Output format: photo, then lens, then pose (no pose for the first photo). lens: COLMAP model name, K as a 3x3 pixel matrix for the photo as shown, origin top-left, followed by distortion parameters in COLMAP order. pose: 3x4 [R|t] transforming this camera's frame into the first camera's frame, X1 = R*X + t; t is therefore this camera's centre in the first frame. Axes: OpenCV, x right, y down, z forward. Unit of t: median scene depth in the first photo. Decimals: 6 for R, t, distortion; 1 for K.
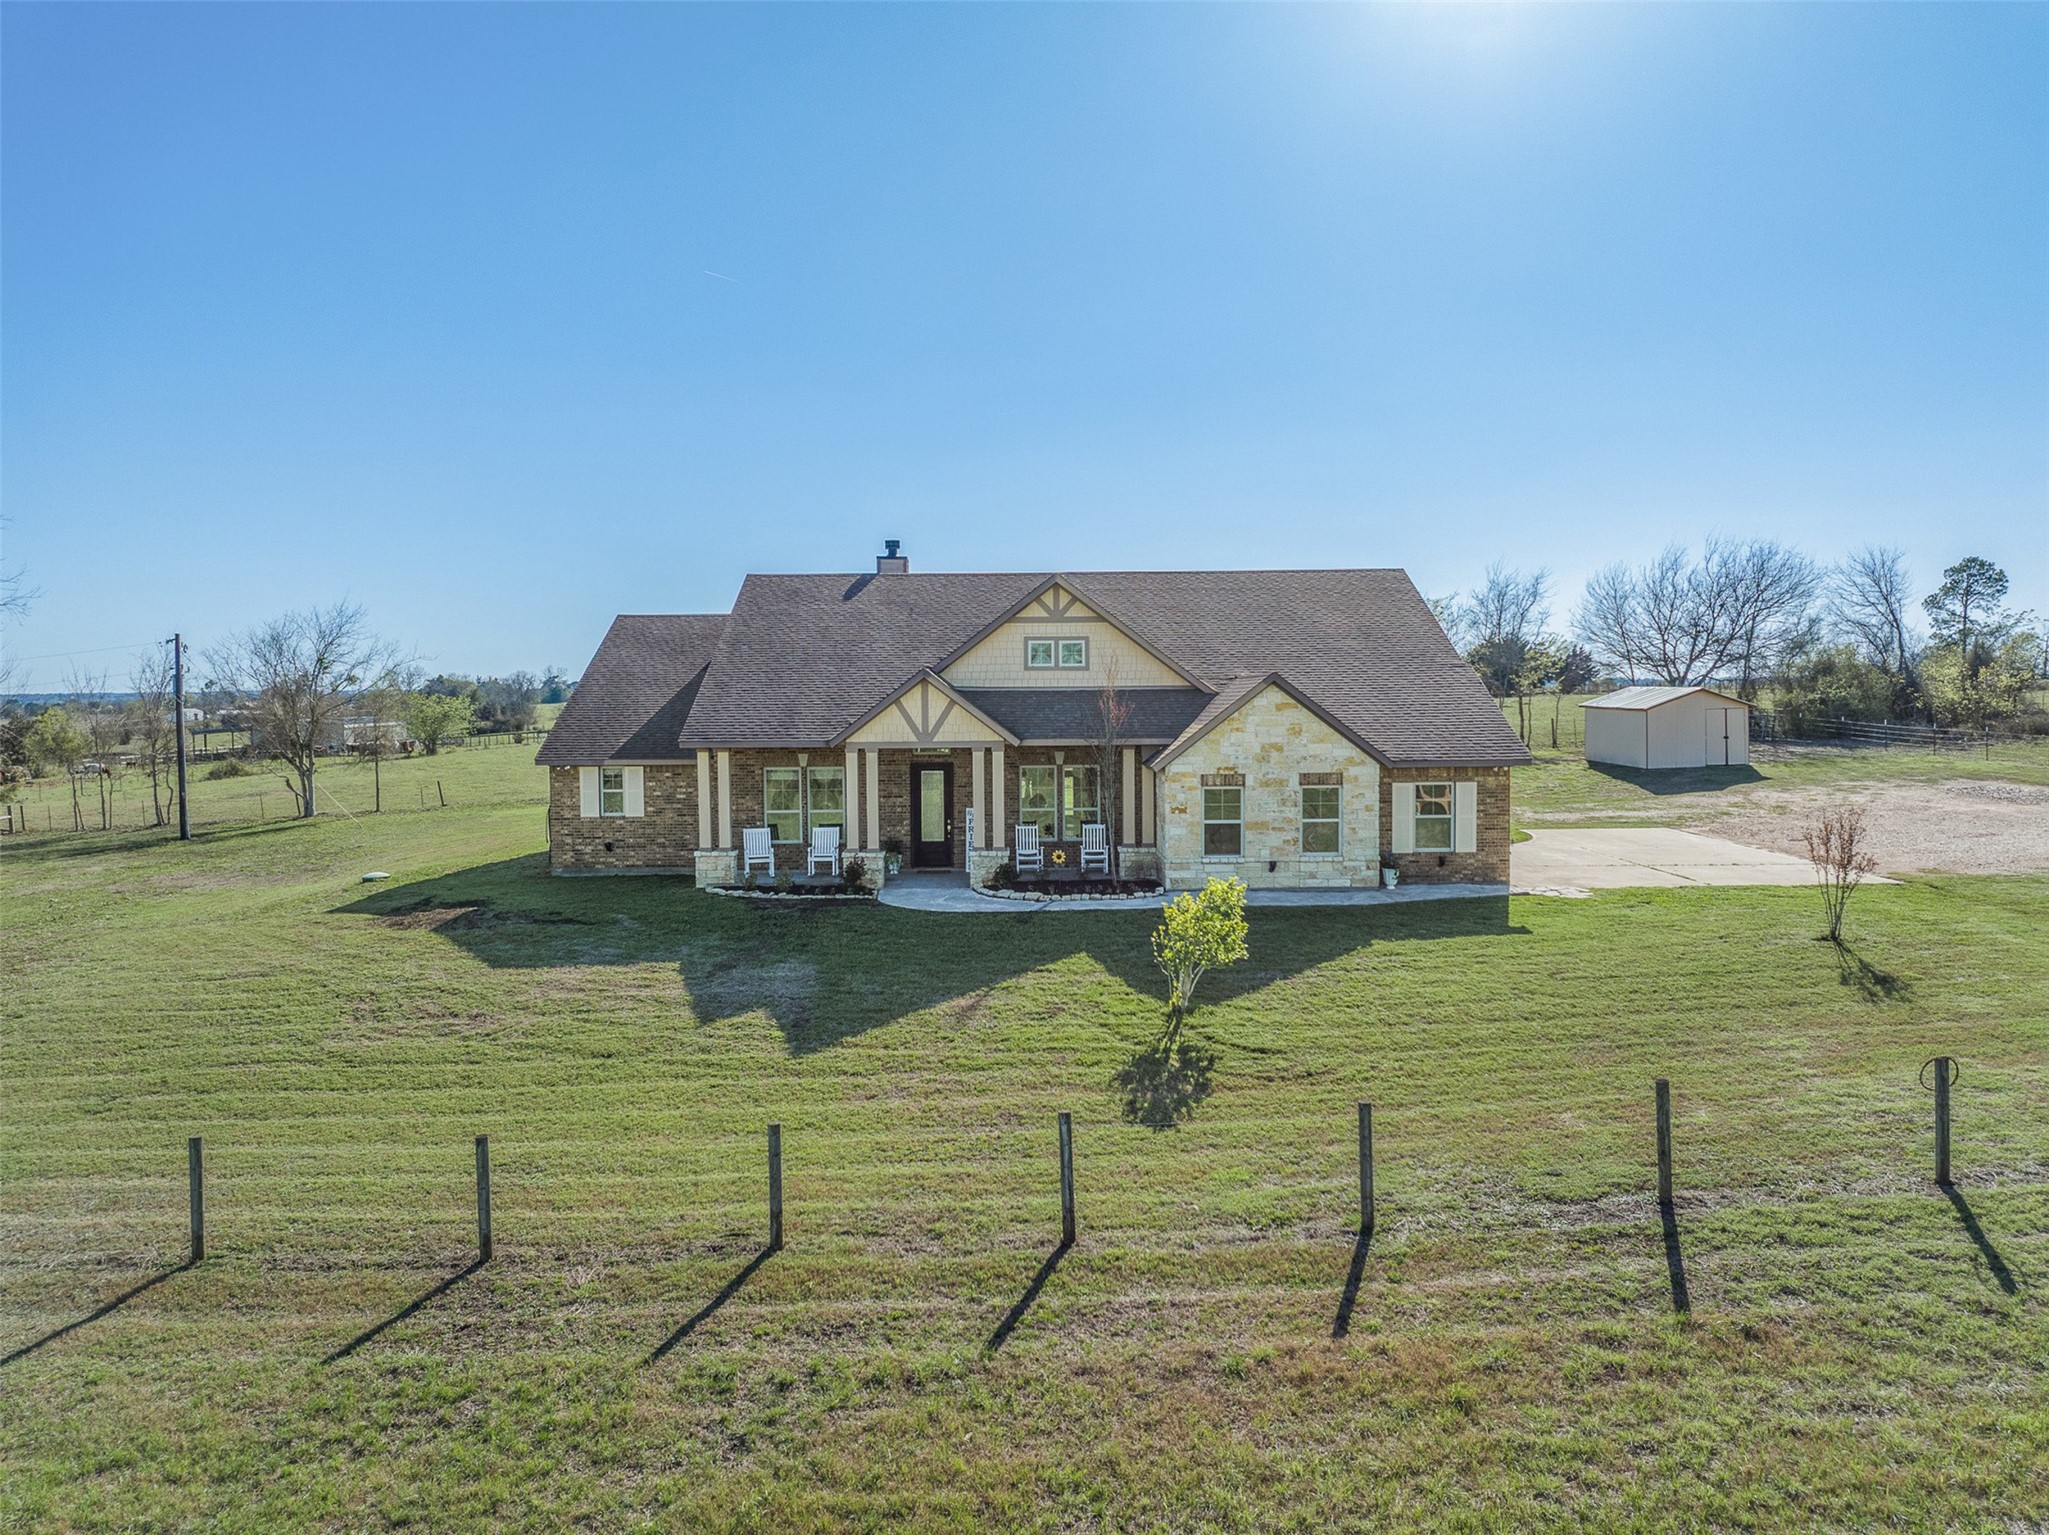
lens RADIAL K [[1419.2, 0, 1024.5], [0, 1419.2, 767.5], [0, 0, 1]] dist [0.004854, 0.000853]
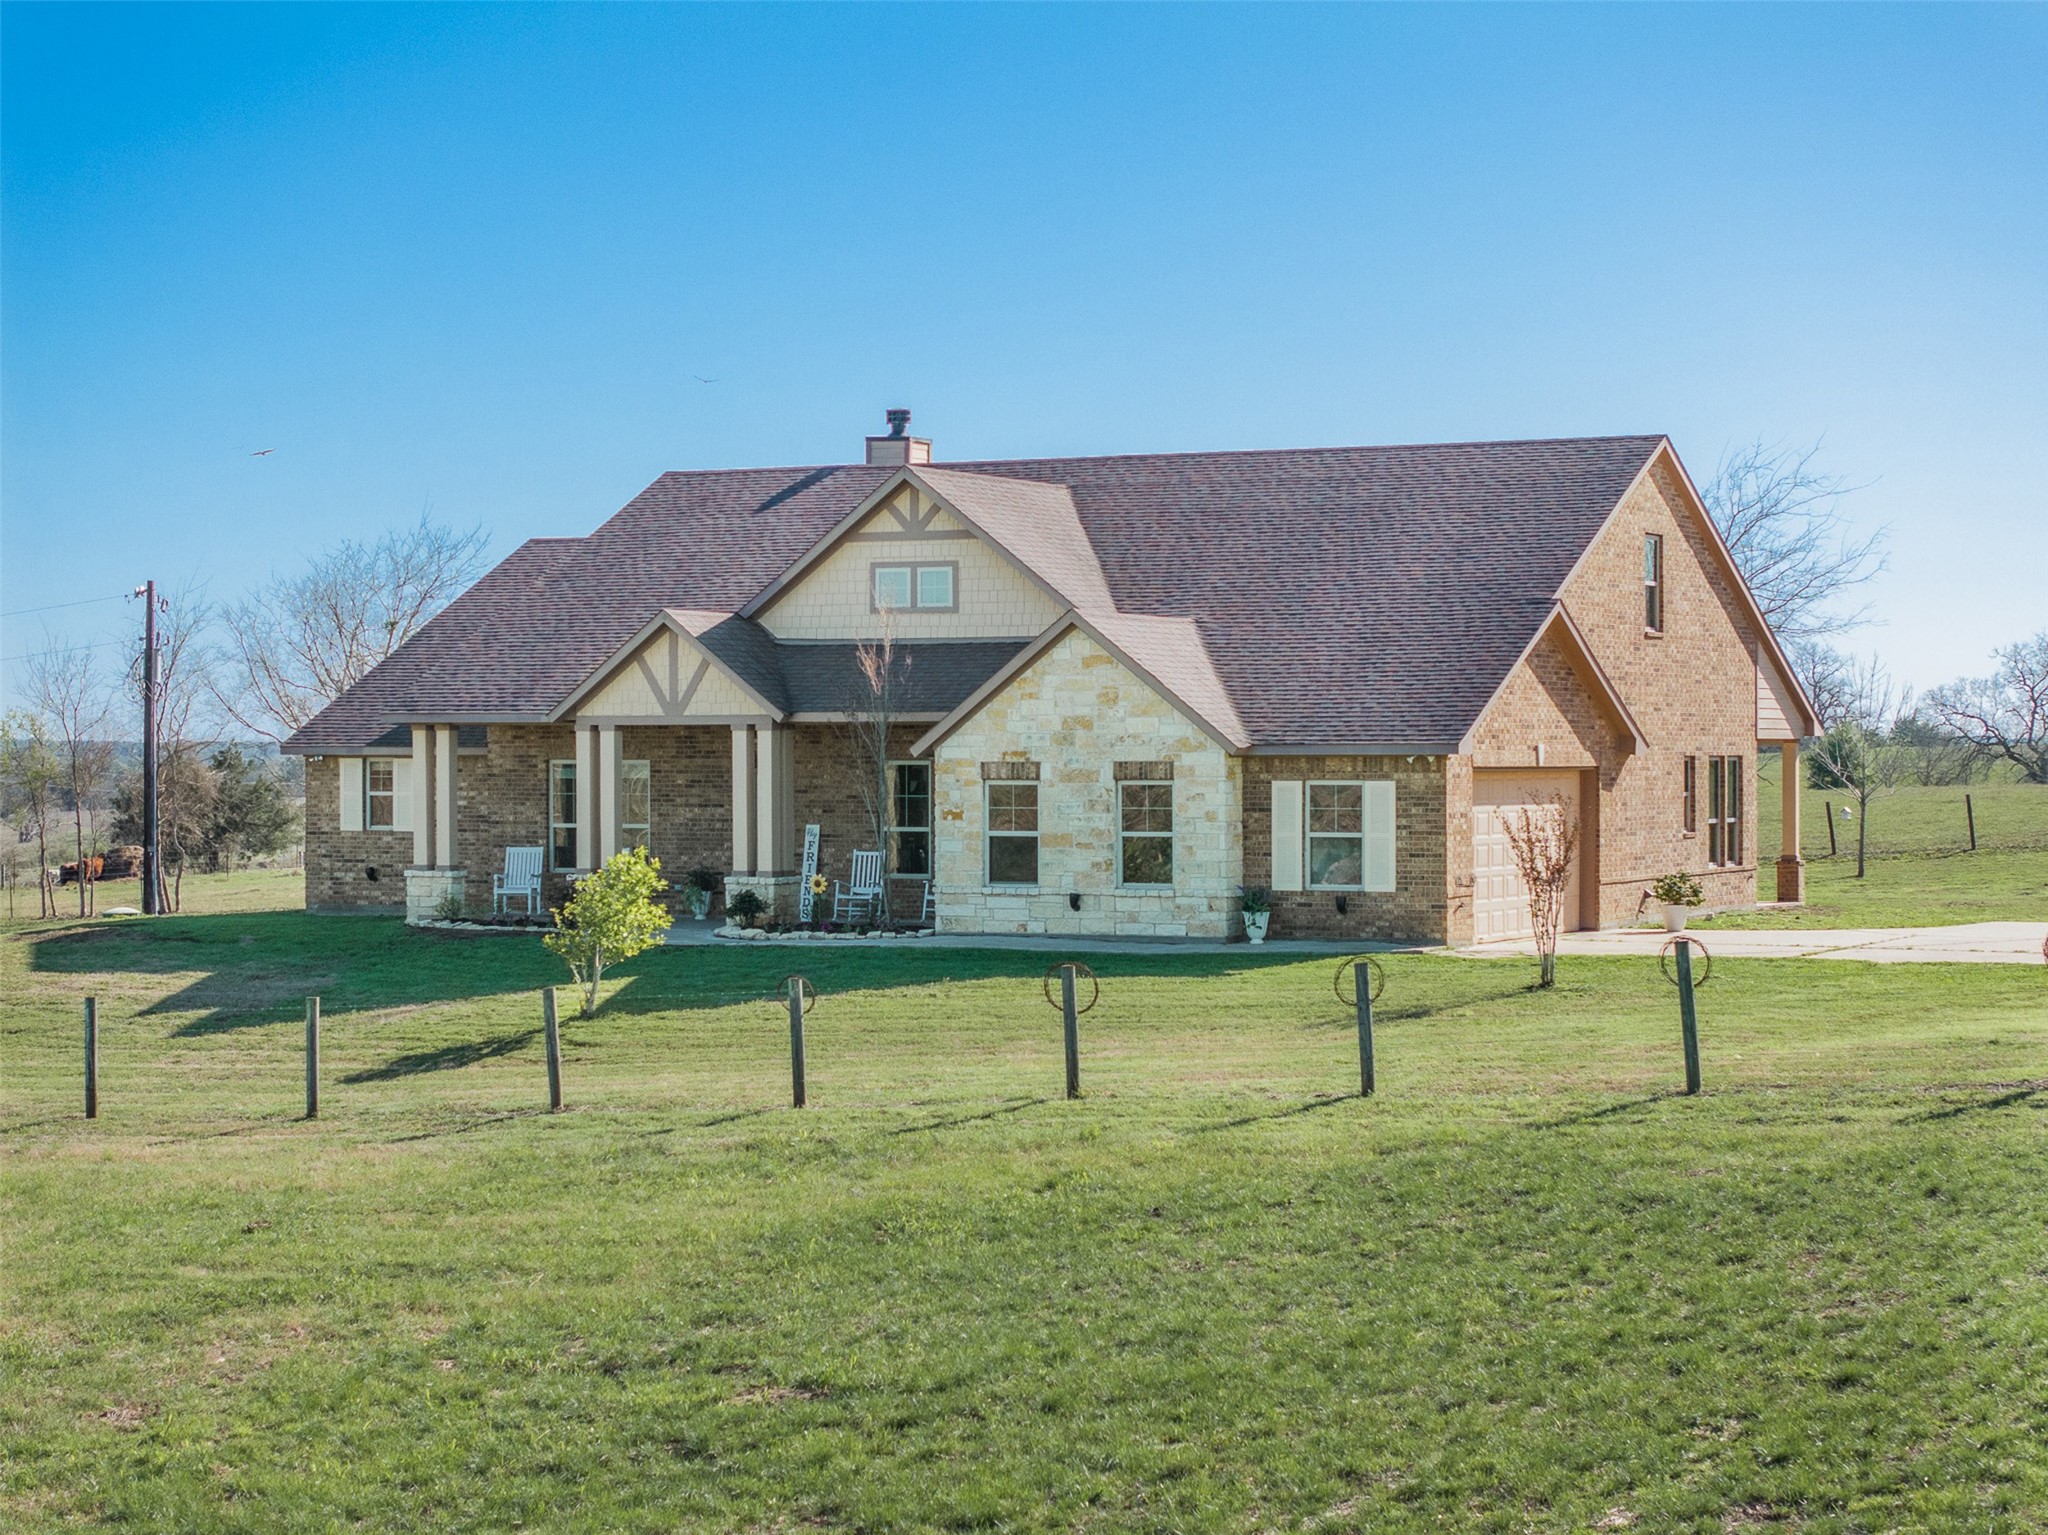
lens RADIAL K [[4146.3, 0, 1024.0], [0, 4146.3, 767.5], [0, 0, 1]] dist [-0.058188, -0.120065]
pose [[0.885812, 0.009288, -0.463952, 1.026621], [-0.032222, 0.998618, -0.041529, 0.086078], [0.462925, 0.051736, 0.884886, -0.710995]]
